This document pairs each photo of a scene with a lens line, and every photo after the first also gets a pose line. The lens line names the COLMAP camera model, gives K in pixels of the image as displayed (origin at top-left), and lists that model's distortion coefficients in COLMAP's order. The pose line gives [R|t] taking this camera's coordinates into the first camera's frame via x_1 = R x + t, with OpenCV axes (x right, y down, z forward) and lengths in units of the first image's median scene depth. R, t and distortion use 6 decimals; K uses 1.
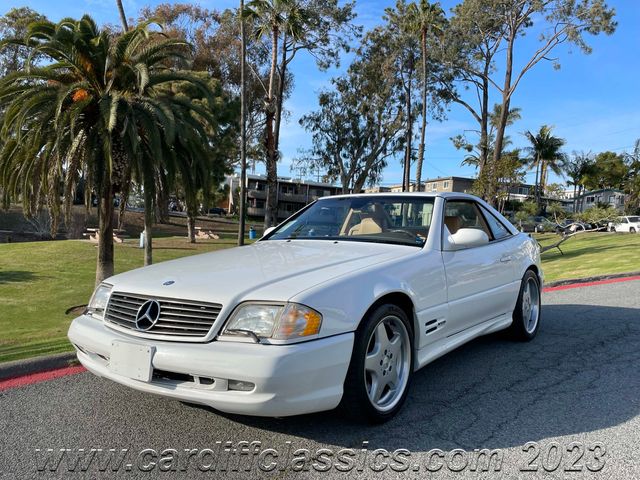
lens RADIAL K [[569.4, 0, 323.3], [0, 569.4, 245.7], [0, 0, 1]] dist [0.082033, -0.100561]
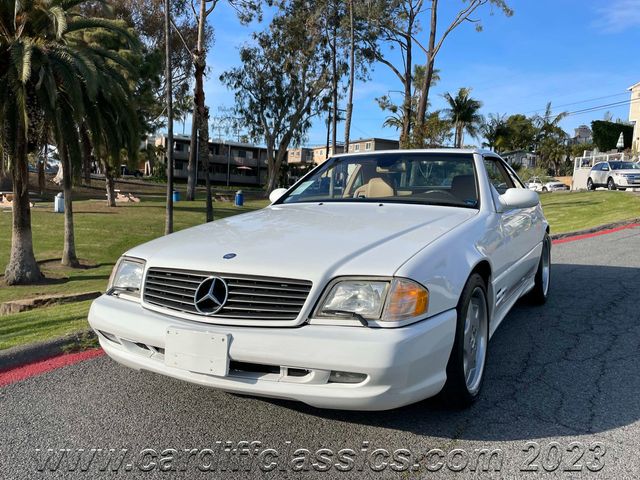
lens RADIAL K [[569.4, 0, 321.5], [0, 569.4, 247.0], [0, 0, 1]] dist [0.082033, -0.100561]
pose [[0.990451, -0.020319, 0.136360, -0.012671], [0.010847, 0.997498, 0.069852, -0.000241], [-0.137438, -0.067706, 0.988194, 0.008269]]
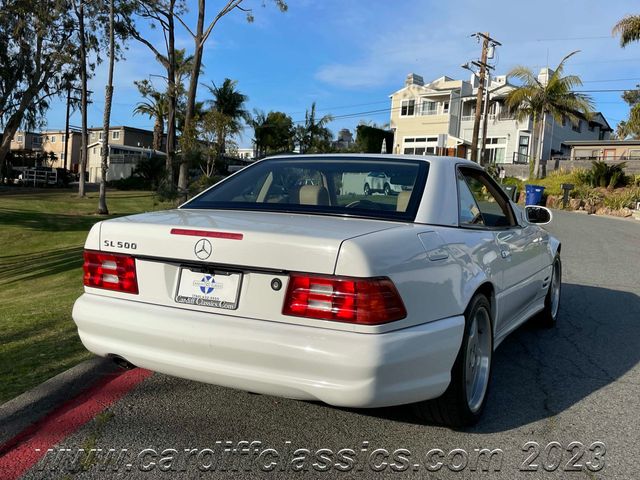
lens RADIAL K [[645.8, 0, 316.0], [0, 645.8, 239.5], [0, 0, 1]] dist [0.037563, 0.000000]
pose [[0.859773, -0.022096, 0.510198, -0.044320], [-0.004640, 0.998684, 0.051070, -0.002343], [-0.510655, -0.046276, 0.858540, 0.012057]]
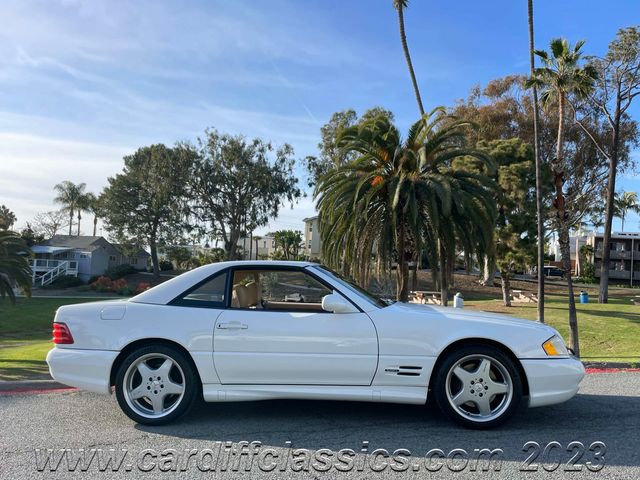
lens RADIAL K [[569.4, 0, 321.8], [0, 569.4, 236.3], [0, 0, 1]] dist [0.082033, -0.100561]
pose [[0.822684, -0.051185, -0.566191, 0.054394], [-0.020461, 0.992628, -0.119465, 0.000264], [0.568131, 0.109867, 0.815571, -0.009254]]
